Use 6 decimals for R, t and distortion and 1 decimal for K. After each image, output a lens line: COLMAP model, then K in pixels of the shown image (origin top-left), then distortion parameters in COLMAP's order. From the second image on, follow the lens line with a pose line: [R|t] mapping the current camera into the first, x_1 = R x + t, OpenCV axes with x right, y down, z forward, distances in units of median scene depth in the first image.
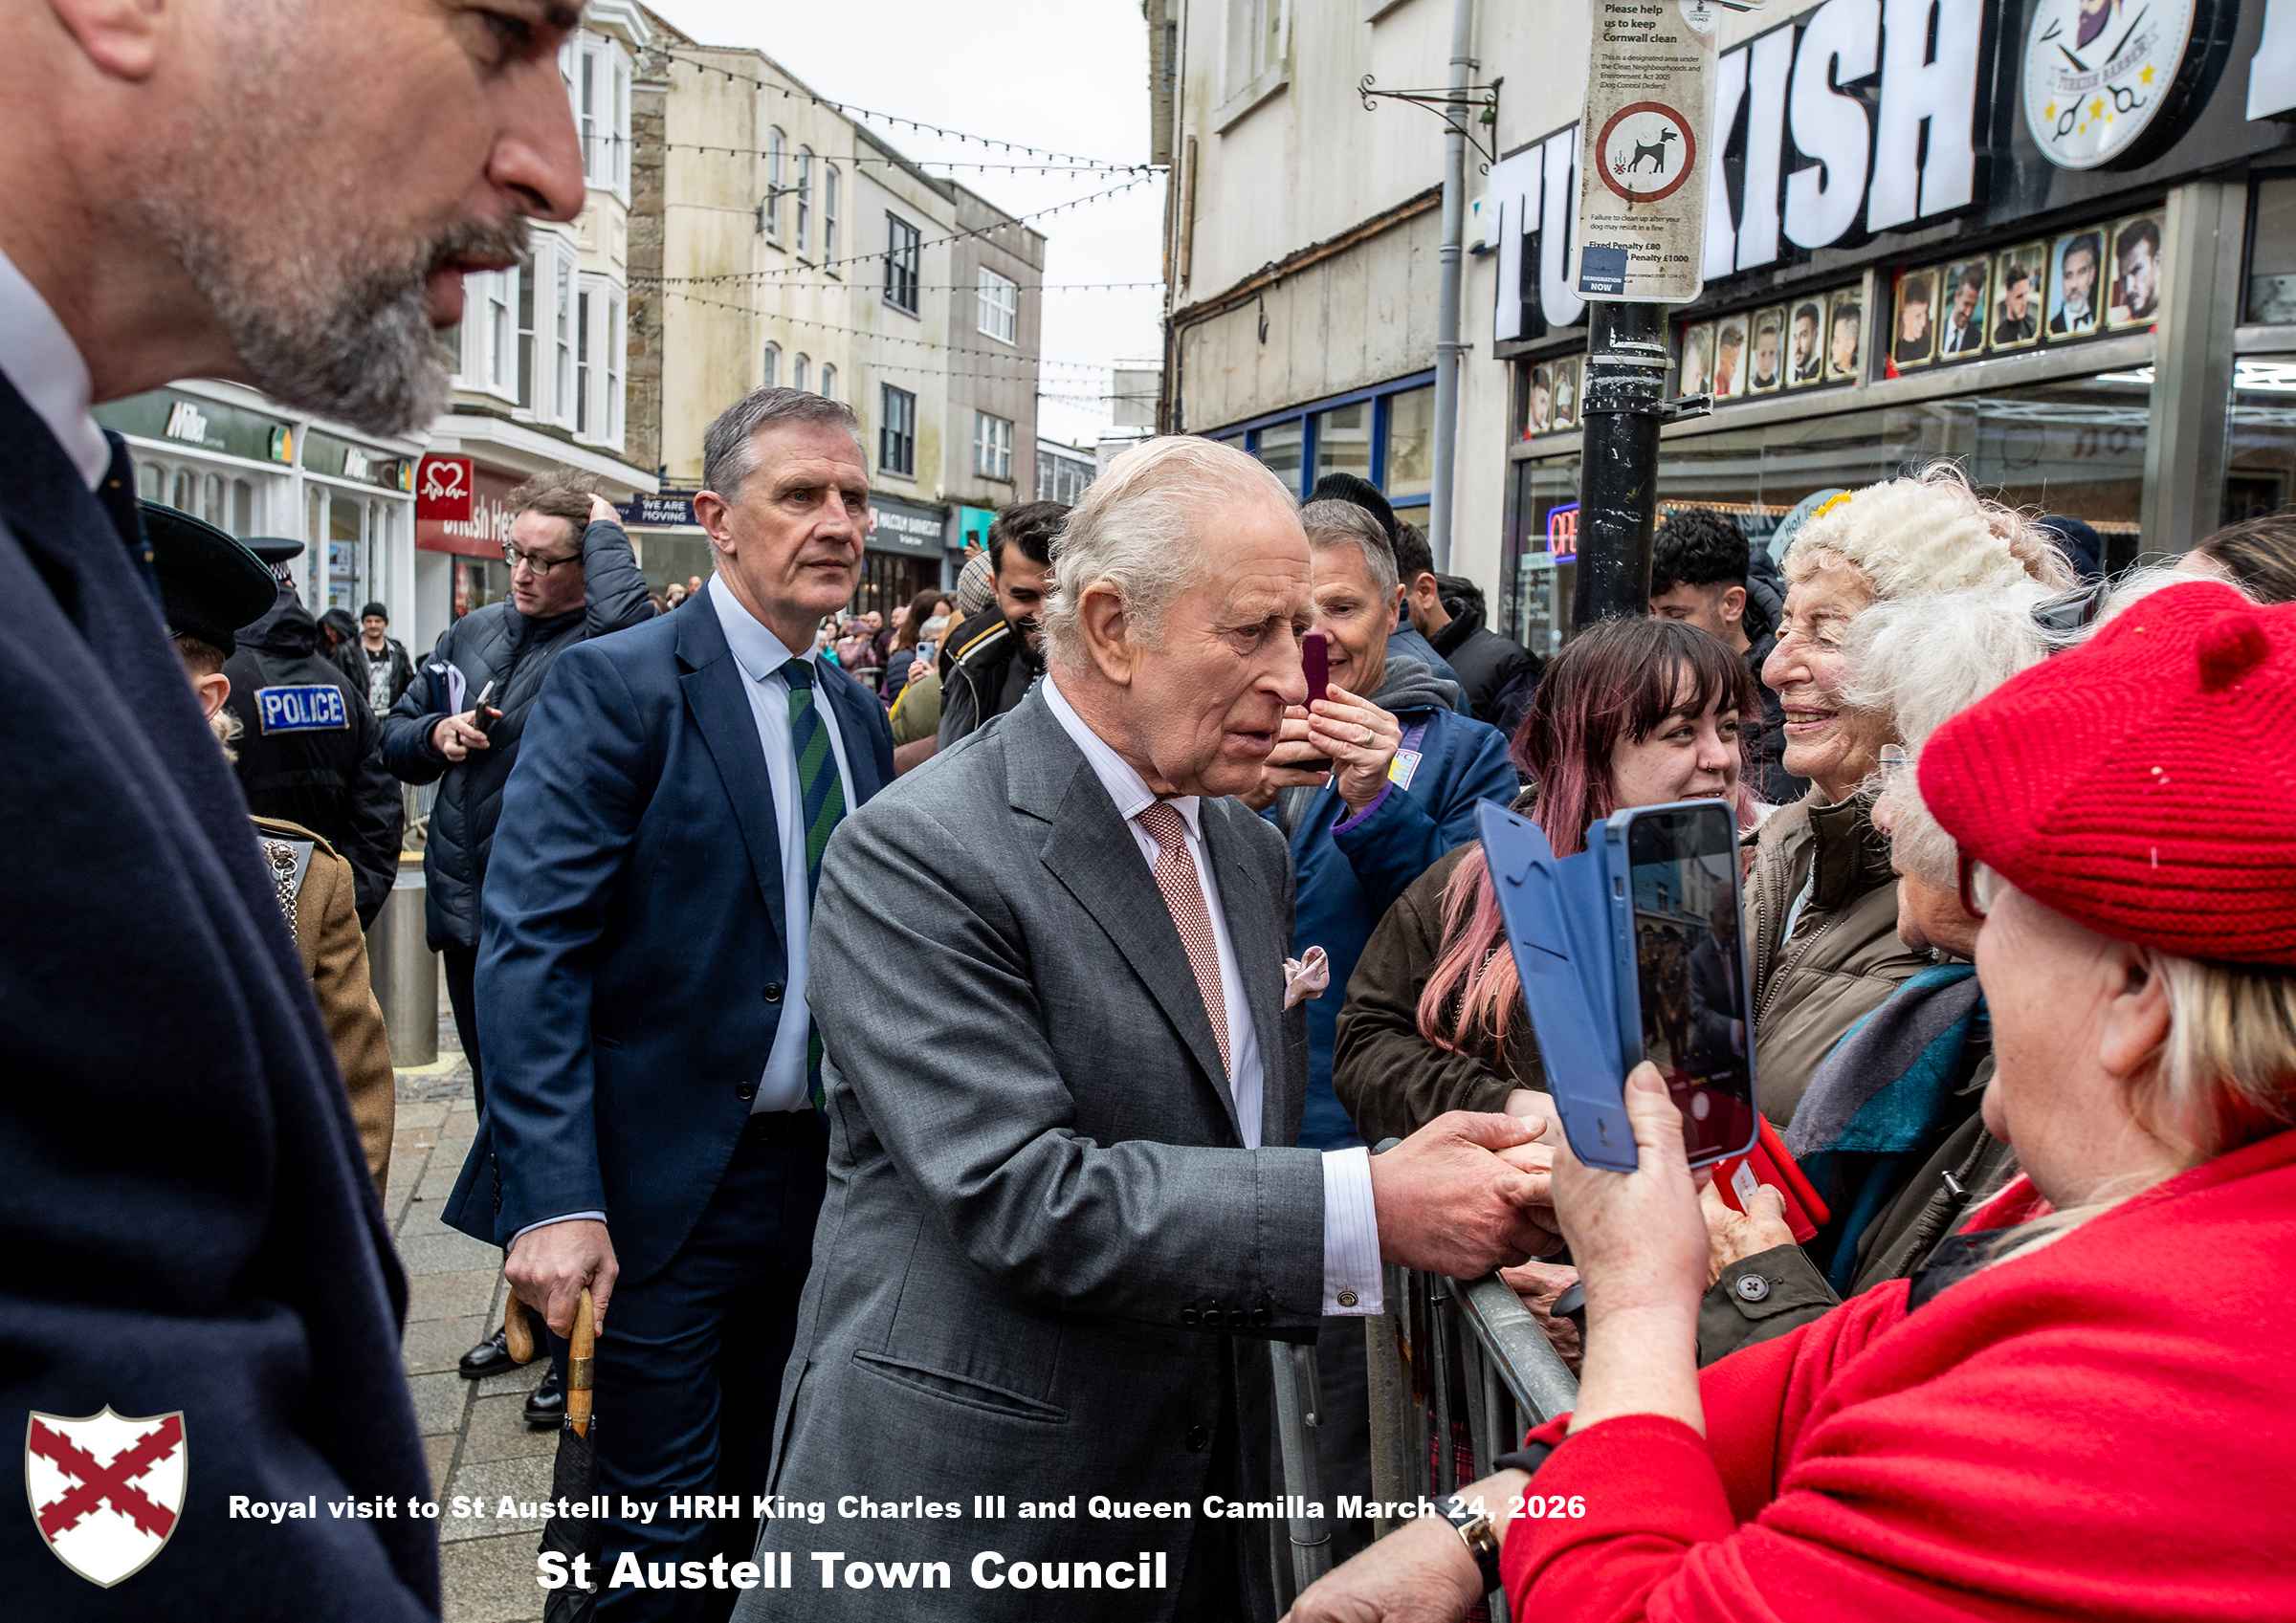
lens RADIAL K [[2383.6, 0, 1148.0], [0, 2383.6, 811.5], [0, 0, 1]] dist [0.019733, 0.014174]
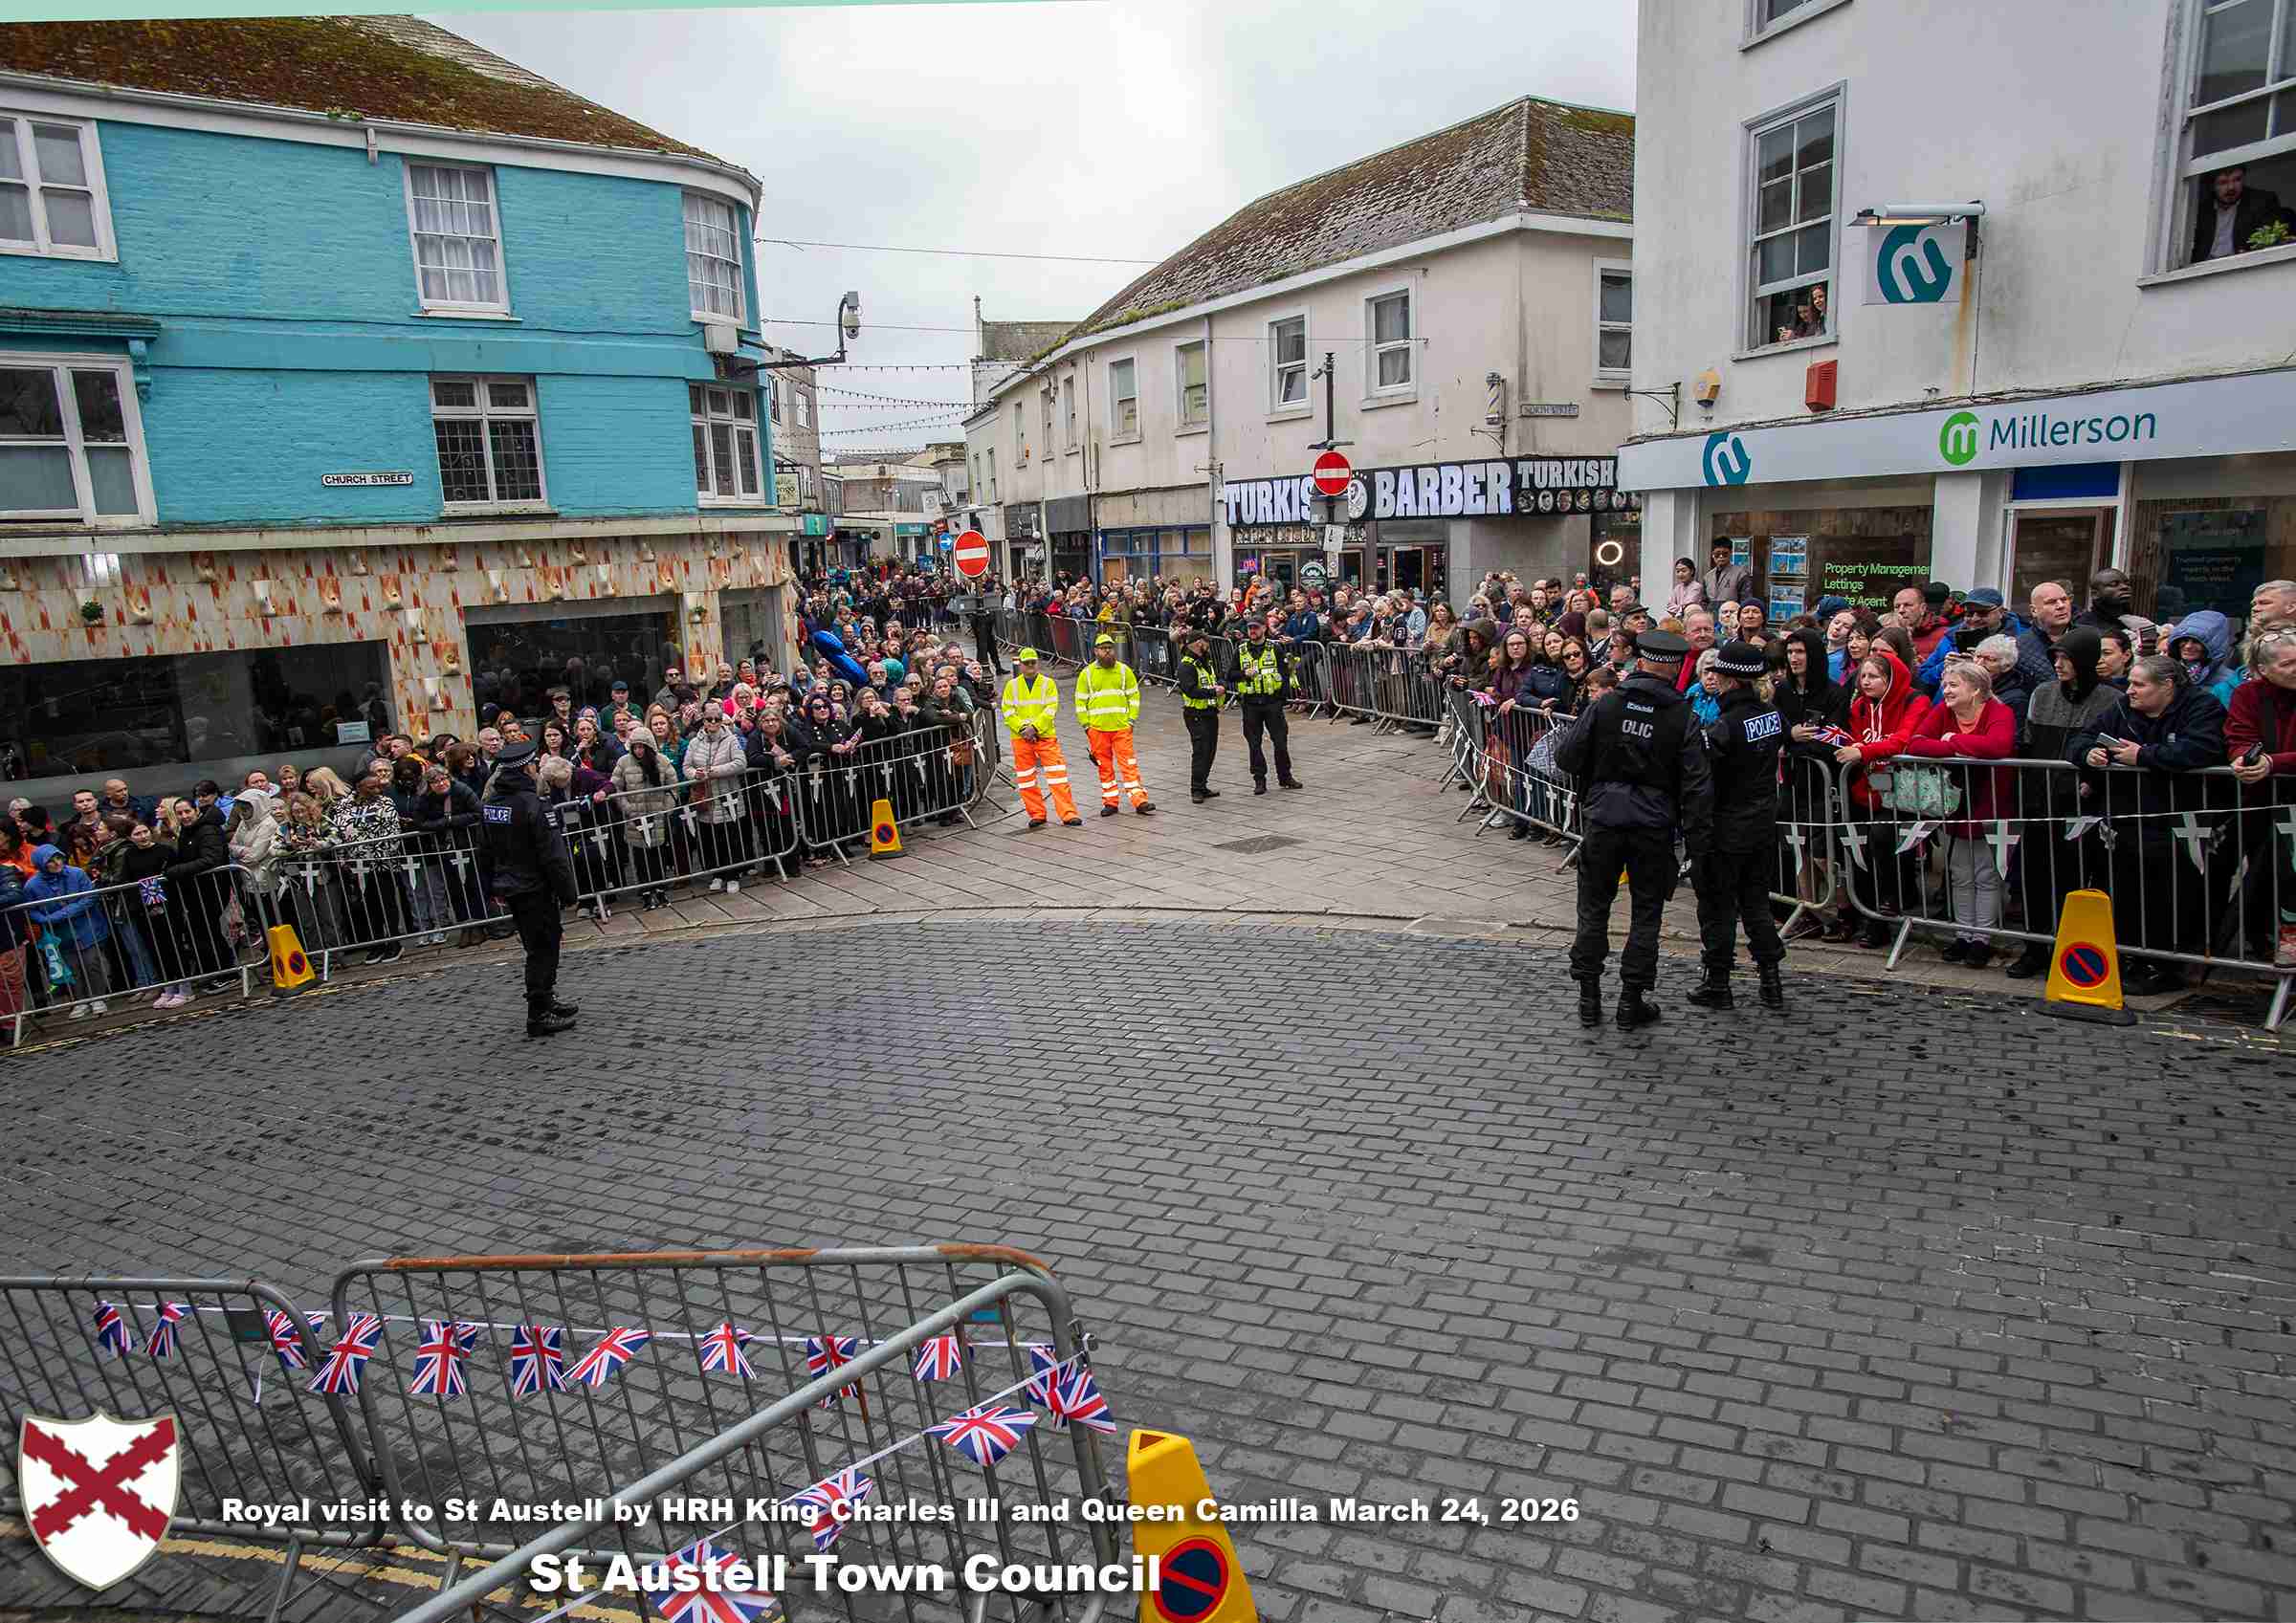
lens RADIAL K [[1446.7, 0, 1148.0], [0, 1446.7, 811.5], [0, 0, 1]] dist [-0.072372, 0.082485]
pose [[0.963583, -0.120560, 0.238692, -0.133534], [0.093170, 0.988033, 0.122920, -0.001267], [-0.250655, -0.096205, 0.963284, -0.306649]]
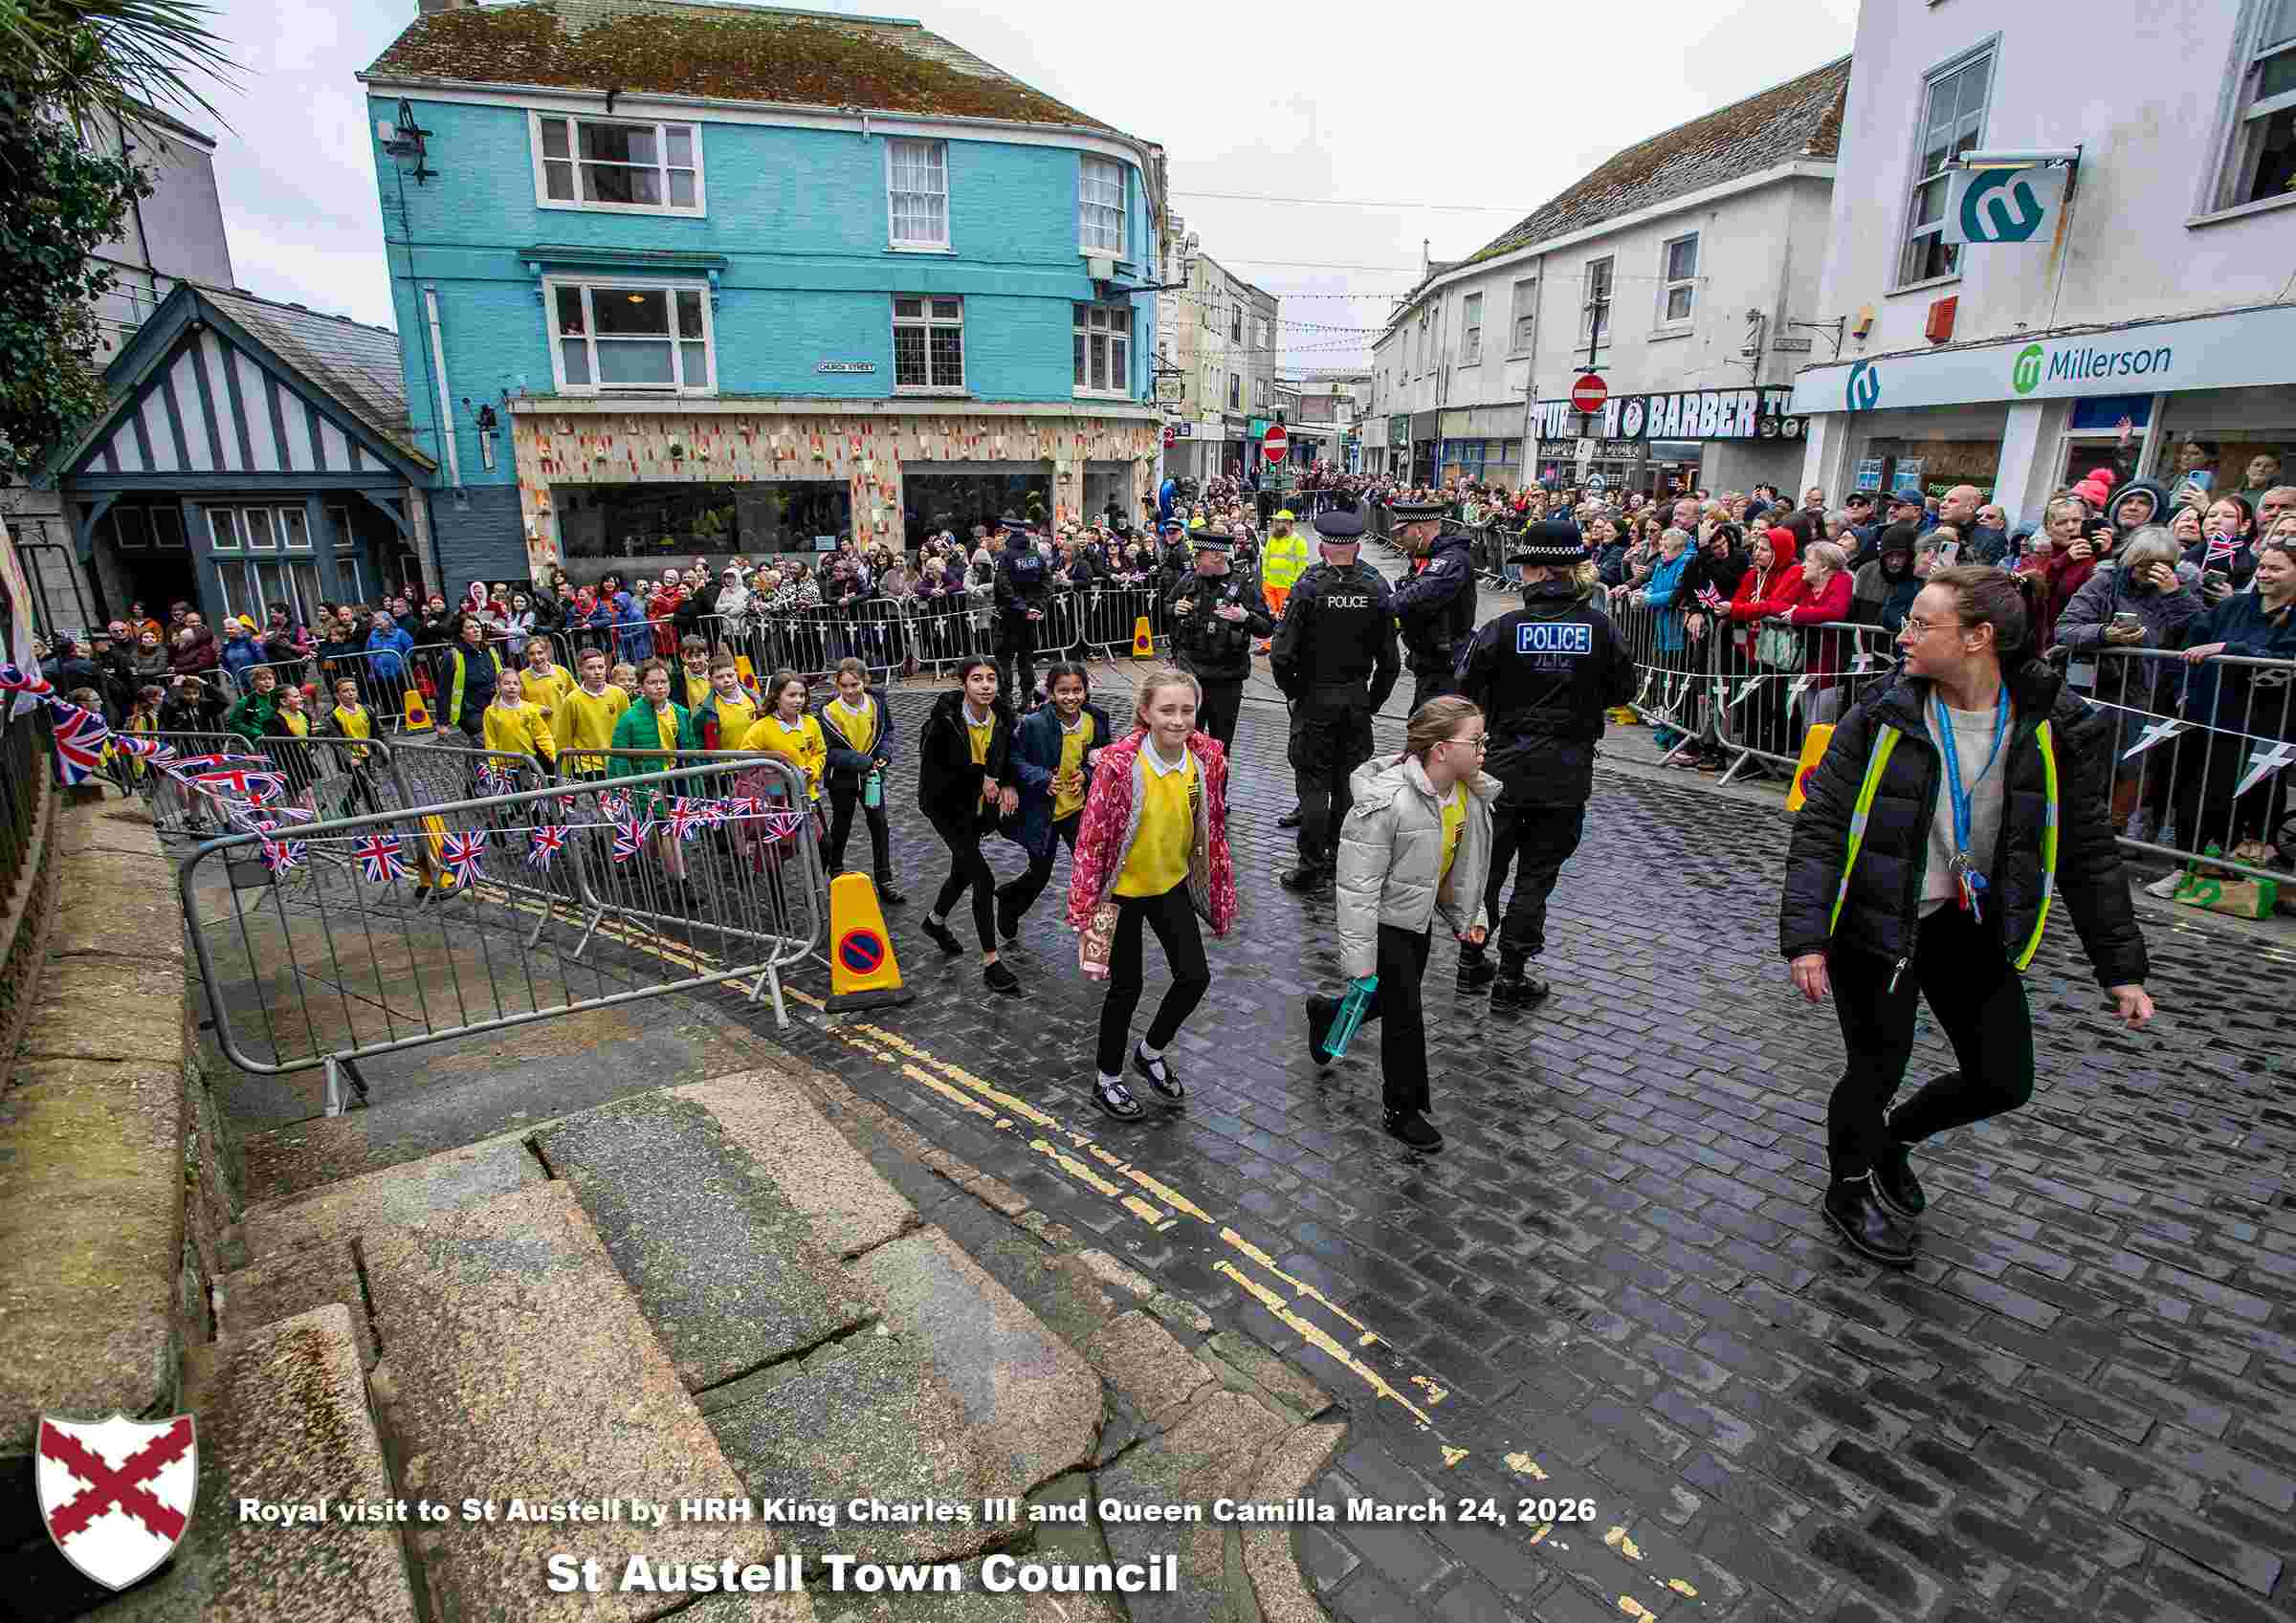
lens RADIAL K [[1188.5, 0, 1148.0], [0, 1188.5, 811.5], [0, 0, 1]] dist [-0.072684, 0.035796]
pose [[0.996310, -0.001099, -0.085825, -0.092018], [0.019498, 0.976675, 0.213834, 0.008278], [0.083588, -0.214719, 0.973093, -0.337002]]
